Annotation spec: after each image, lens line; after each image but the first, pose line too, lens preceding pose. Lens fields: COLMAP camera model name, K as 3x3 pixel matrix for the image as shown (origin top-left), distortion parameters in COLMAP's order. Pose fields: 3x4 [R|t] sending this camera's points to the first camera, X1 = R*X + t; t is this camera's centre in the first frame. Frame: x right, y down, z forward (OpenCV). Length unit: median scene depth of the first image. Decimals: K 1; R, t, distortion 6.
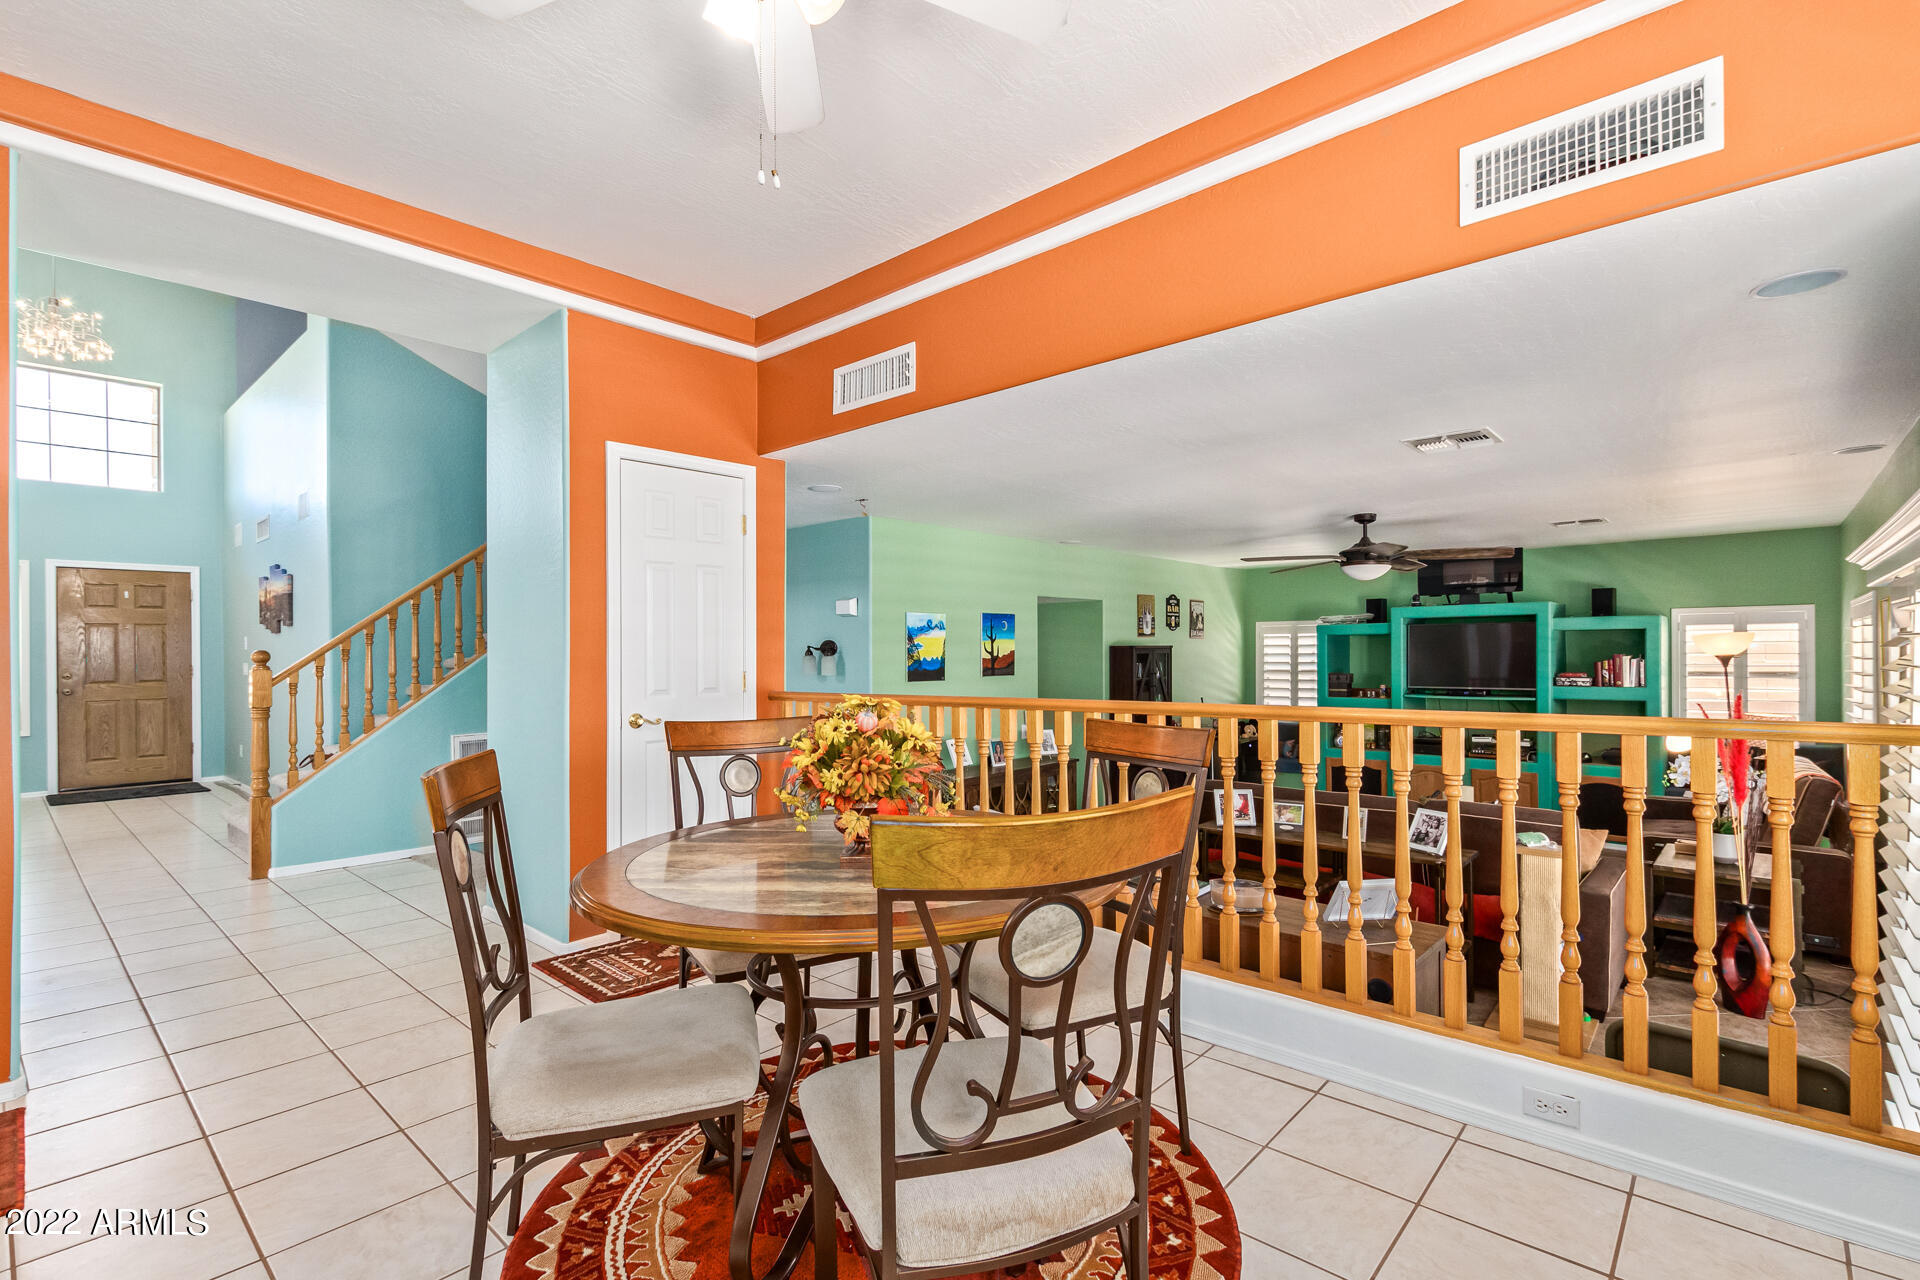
lens RADIAL K [[885.4, 0, 958.3], [0, 885.4, 618.6], [0, 0, 1]] dist [0.000266, 0.000294]
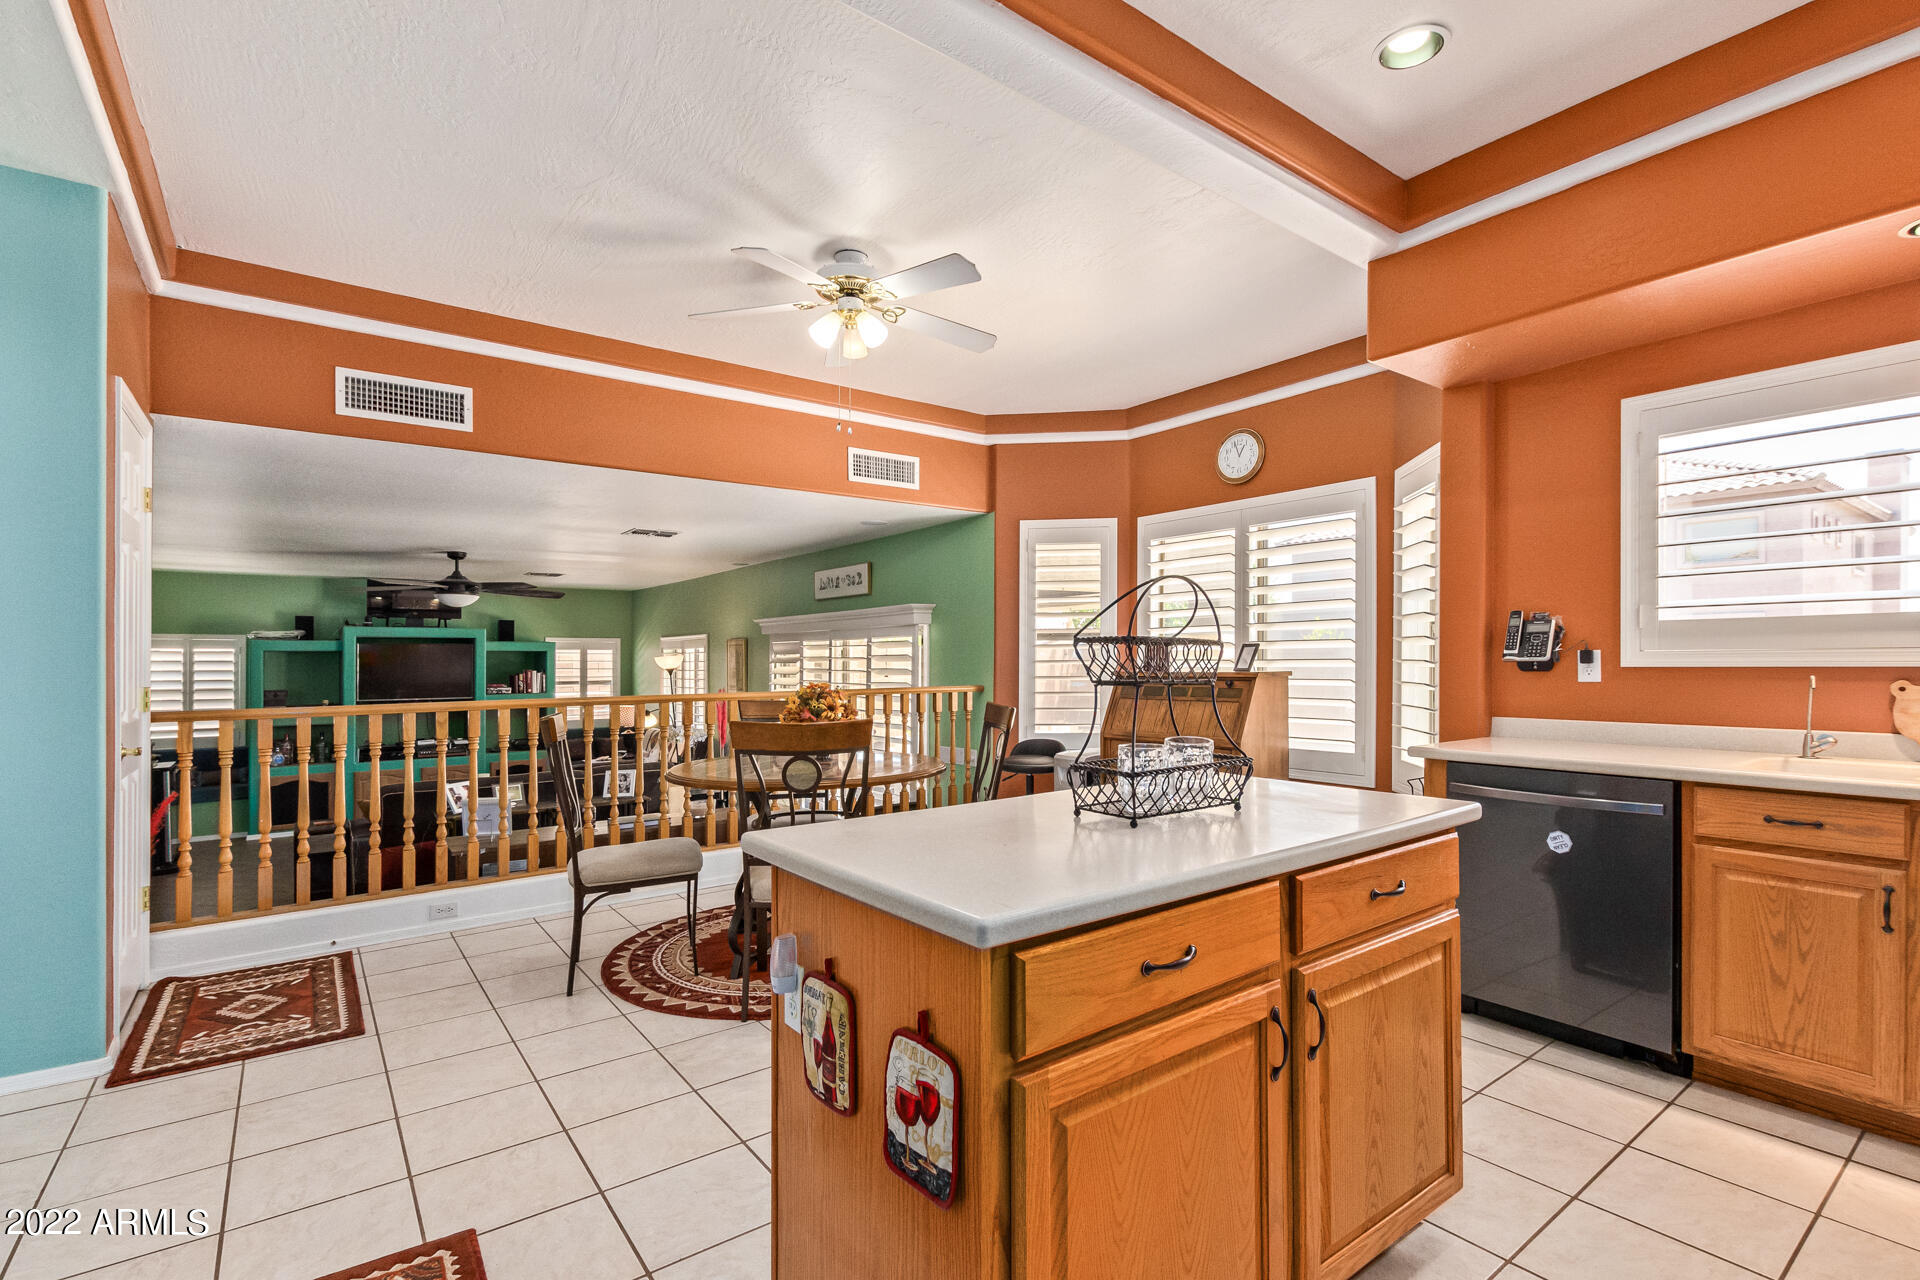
lens RADIAL K [[884.4, 0, 957.7], [0, 884.4, 656.1], [0, 0, 1]] dist [0.003703, 0.000668]
pose [[0.189800, 0.012416, 0.981744, -0.491196], [-0.031349, 0.999487, -0.006579, 0.007976], [-0.981322, -0.029528, 0.190091, 0.083316]]
